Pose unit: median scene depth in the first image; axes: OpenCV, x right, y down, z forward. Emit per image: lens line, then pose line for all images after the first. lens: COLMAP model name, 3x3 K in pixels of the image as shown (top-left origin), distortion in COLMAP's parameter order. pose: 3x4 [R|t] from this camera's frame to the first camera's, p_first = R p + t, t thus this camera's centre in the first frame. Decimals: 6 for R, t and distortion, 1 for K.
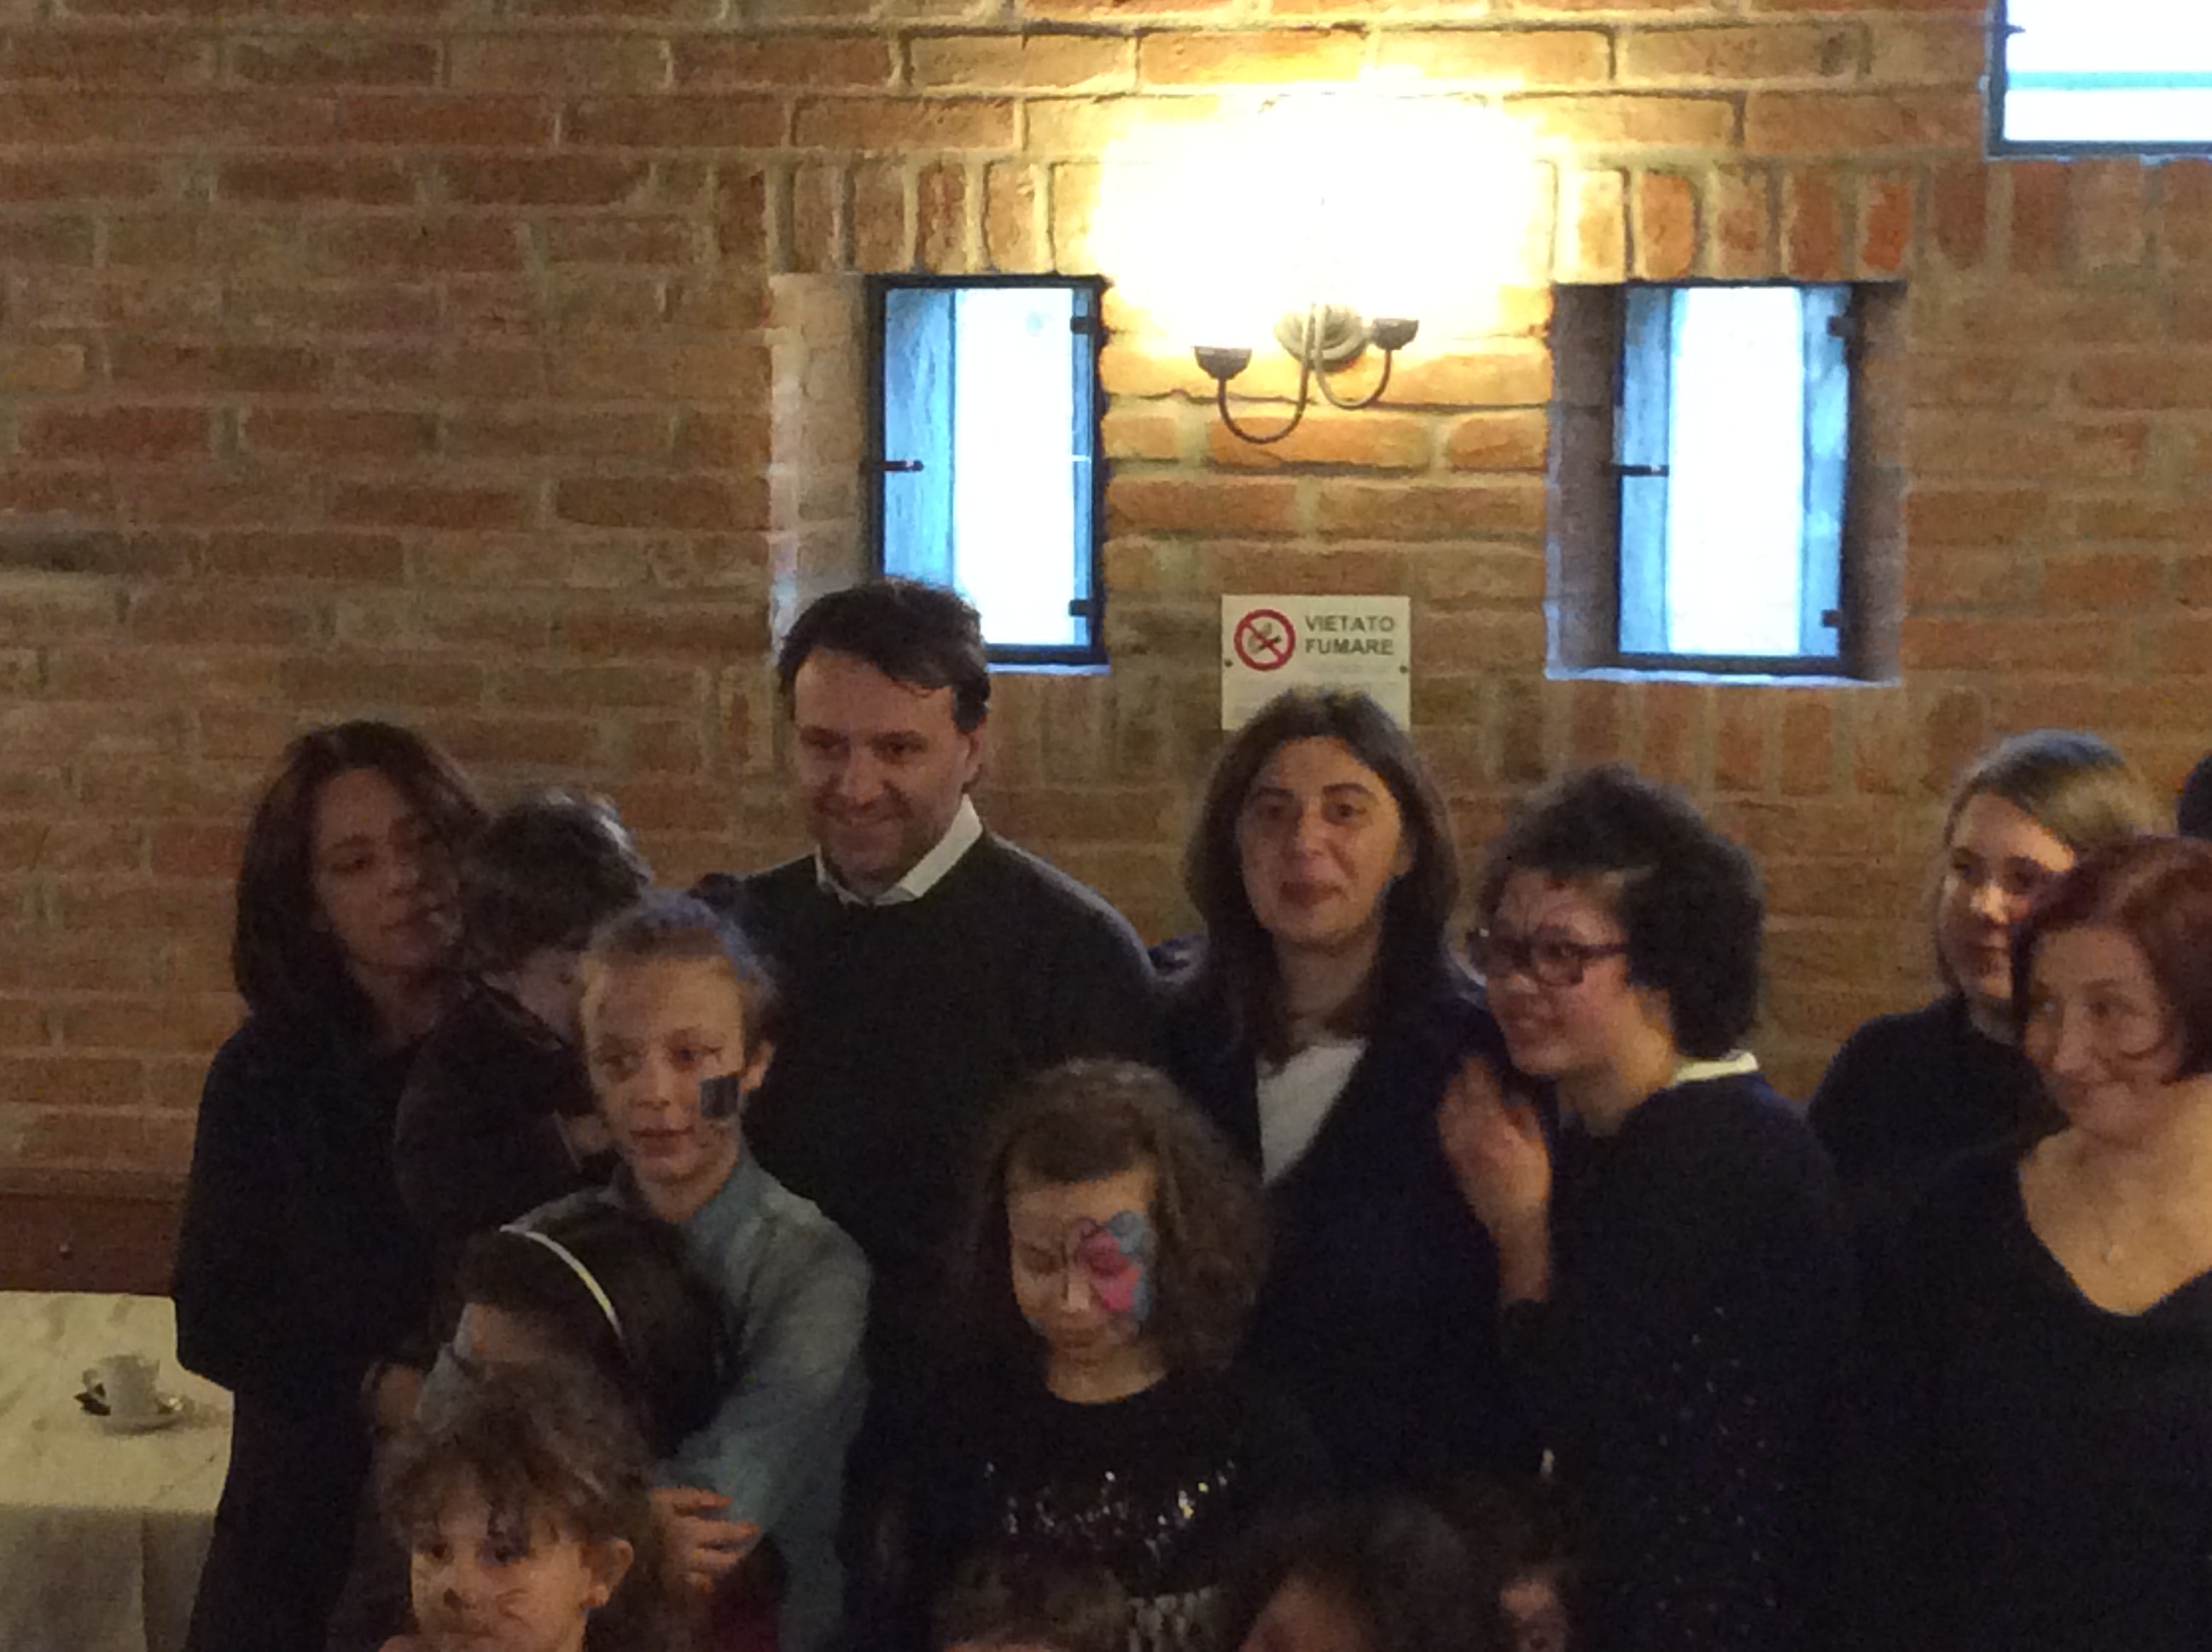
lens RADIAL K [[4640.1, 0, 1104.5], [0, 4640.1, 809.0], [0, 0, 1]] dist [0.043586, 0.000000]
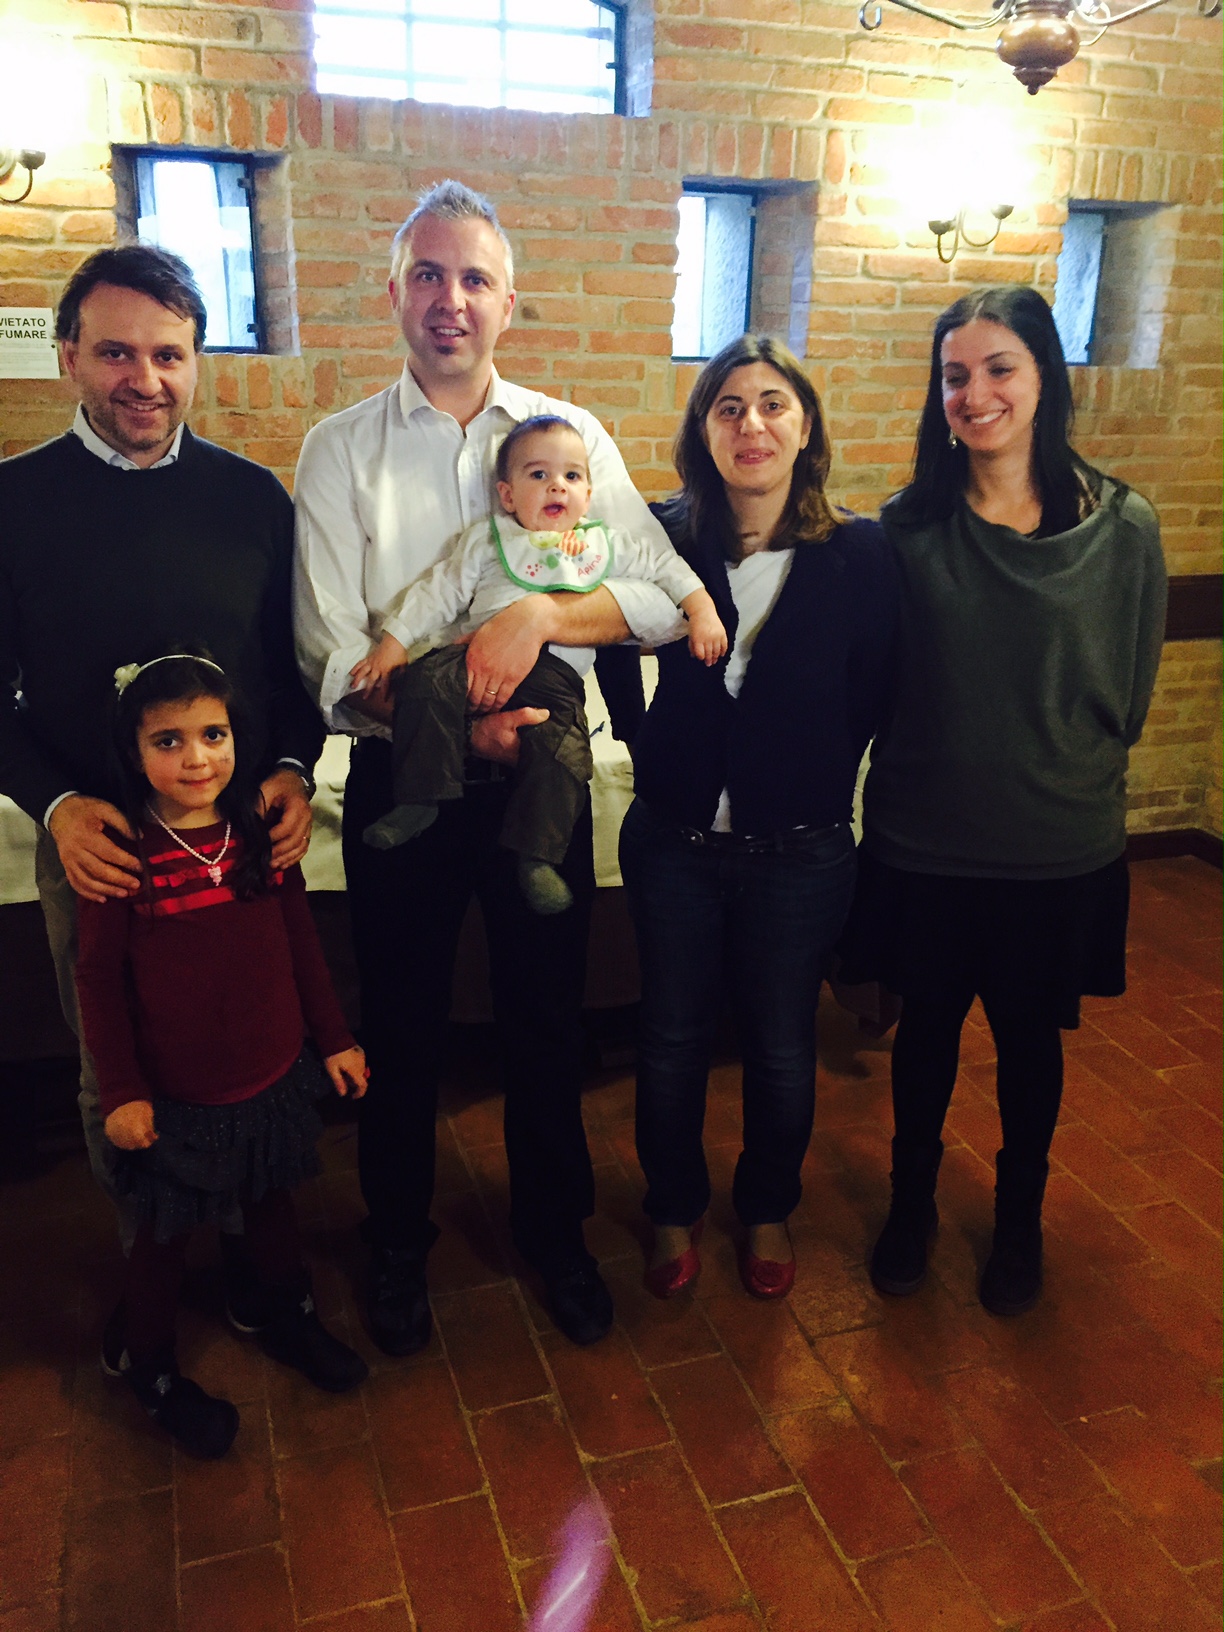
lens RADIAL K [[1401.8, 0, 639.7], [0, 1401.8, 802.2], [0, 0, 1]] dist [0.065777, -0.091385]
pose [[0.865239, -0.147887, 0.479051, -0.040151], [0.033522, 0.970432, 0.239035, 0.023816], [-0.500237, -0.190764, 0.844613, 0.316609]]
